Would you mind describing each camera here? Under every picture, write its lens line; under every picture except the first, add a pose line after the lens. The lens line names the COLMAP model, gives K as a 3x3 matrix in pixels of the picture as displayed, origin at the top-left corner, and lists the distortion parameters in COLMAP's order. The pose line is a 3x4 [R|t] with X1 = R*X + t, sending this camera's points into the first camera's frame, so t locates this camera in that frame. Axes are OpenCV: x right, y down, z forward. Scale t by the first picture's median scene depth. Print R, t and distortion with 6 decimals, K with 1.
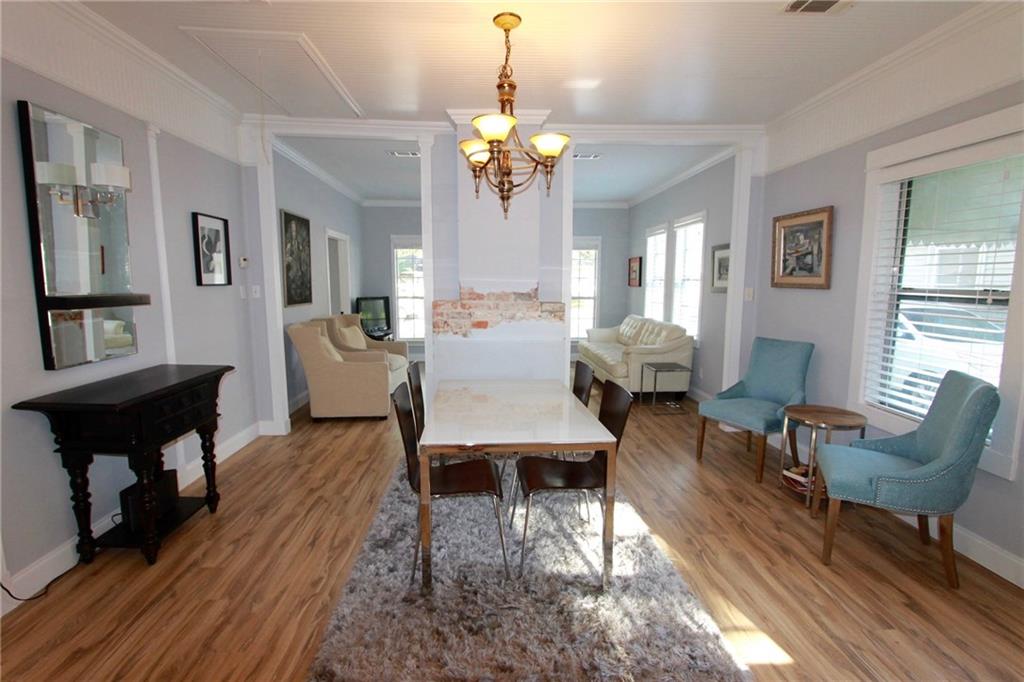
lens RADIAL K [[480.1, 0, 507.0], [0, 480.1, 345.3], [0, 0, 1]] dist [-0.008463, 0.000614]
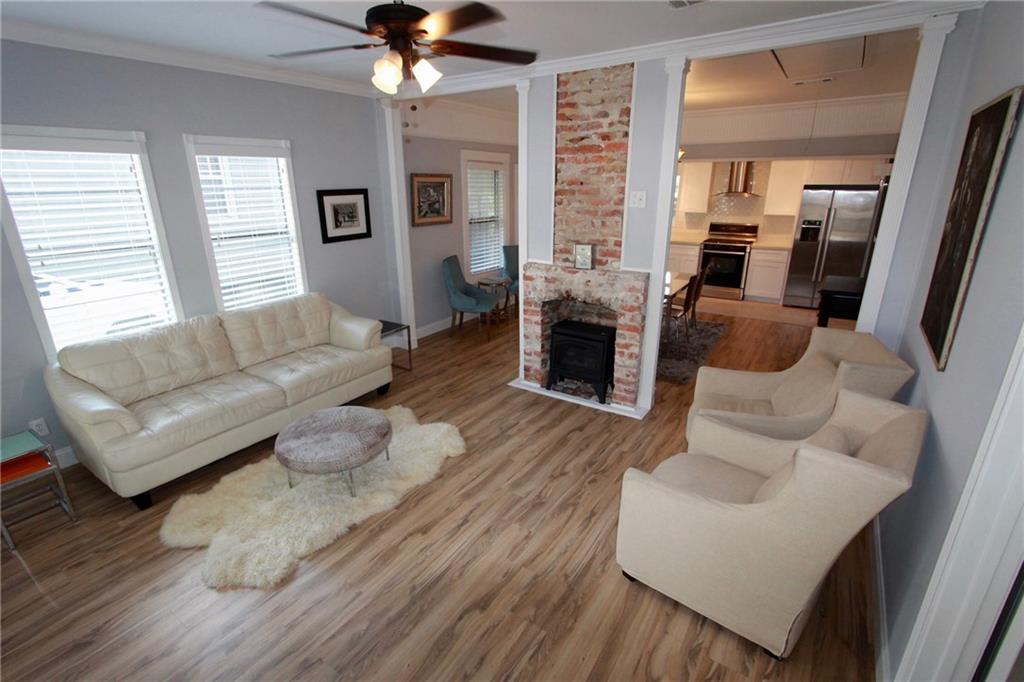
lens RADIAL K [[480.1, 0, 507.0], [0, 480.1, 345.3], [0, 0, 1]] dist [-0.008463, 0.000614]
pose [[-0.801156, -0.187588, 0.568295, -0.546293], [0.092028, 0.899692, 0.426715, -0.423688], [-0.591337, 0.394165, -0.703530, 2.180857]]
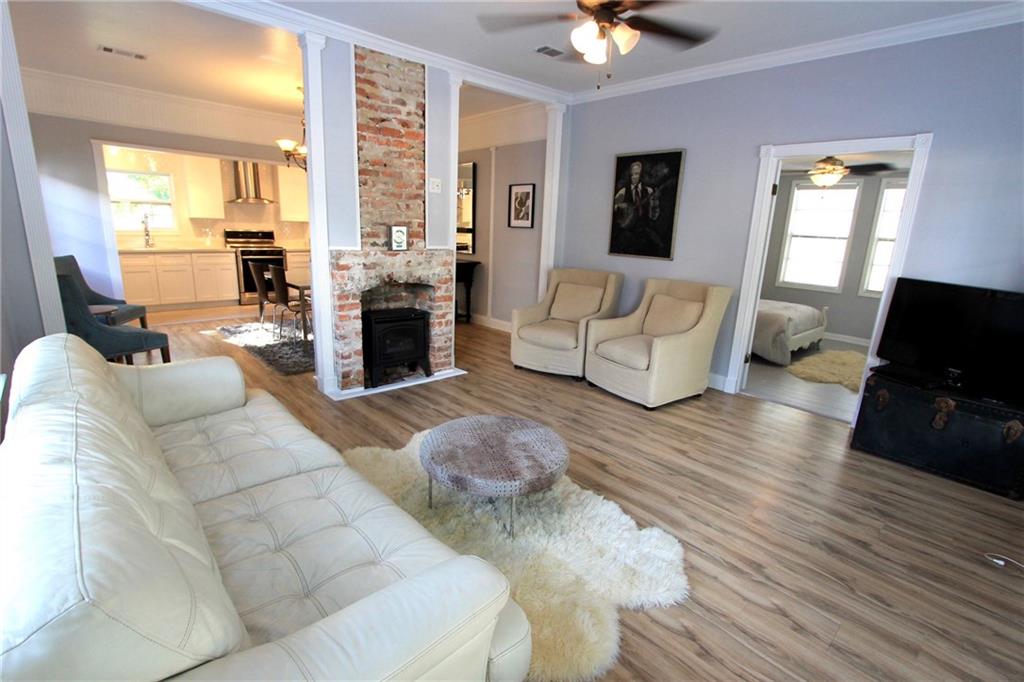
lens RADIAL K [[478.1, 0, 502.4], [0, 478.1, 345.2], [0, 0, 1]] dist [-0.009361, 0.000113]
pose [[-0.776110, 0.121629, -0.618756, 0.500308], [-0.129947, 0.929315, 0.345669, -0.305764], [0.617063, 0.348683, -0.705446, 2.239309]]
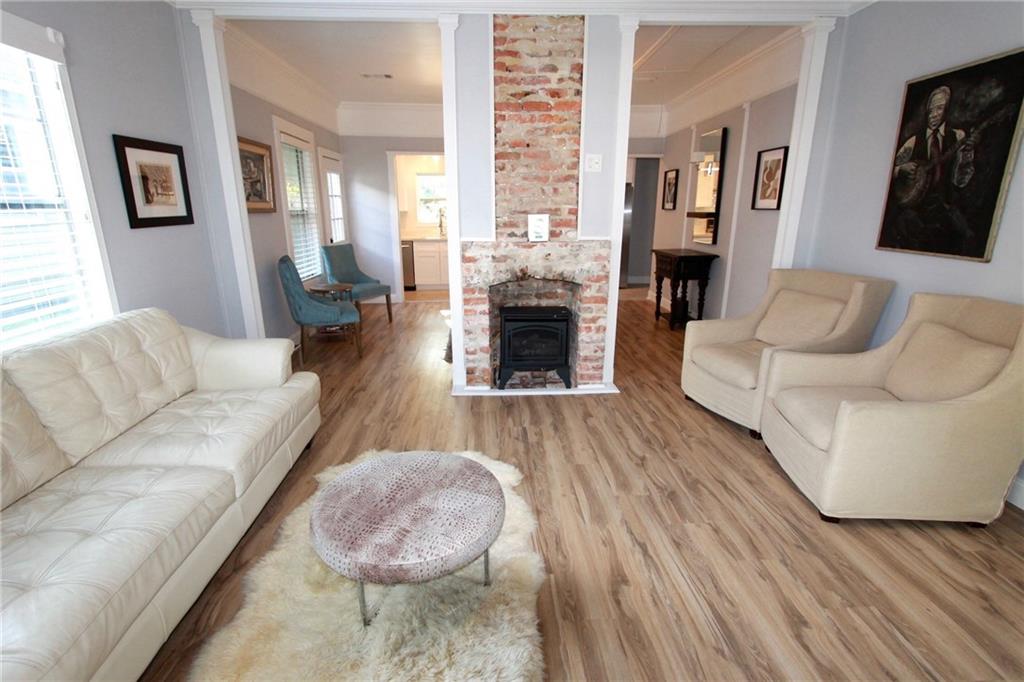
lens RADIAL K [[480.1, 0, 507.0], [0, 480.1, 345.3], [0, 0, 1]] dist [-0.008463, 0.000614]
pose [[-0.999980, -0.001174, 0.006144, 0.031231], [0.001474, 0.910336, 0.413868, -0.309291], [-0.006079, 0.413869, -0.910316, 2.214910]]
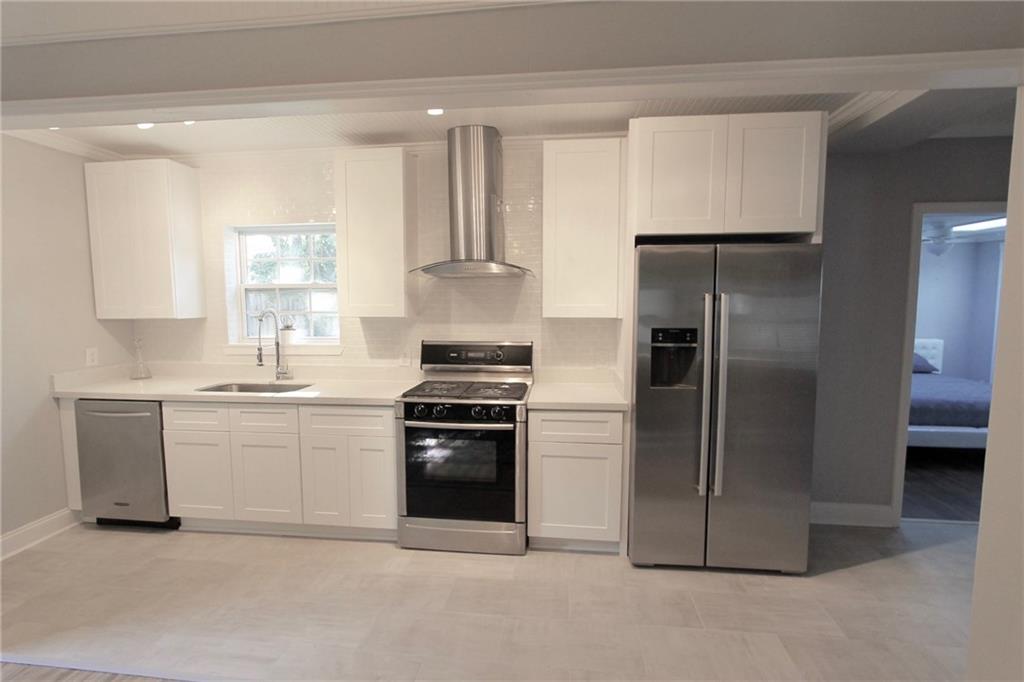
lens RADIAL K [[480.1, 0, 507.0], [0, 480.1, 345.3], [0, 0, 1]] dist [-0.008463, 0.000614]
pose [[-0.987173, -0.012609, 0.159156, -0.221550], [0.025620, 0.971446, 0.235874, -0.090835], [-0.157586, 0.236926, -0.958662, 0.624117]]
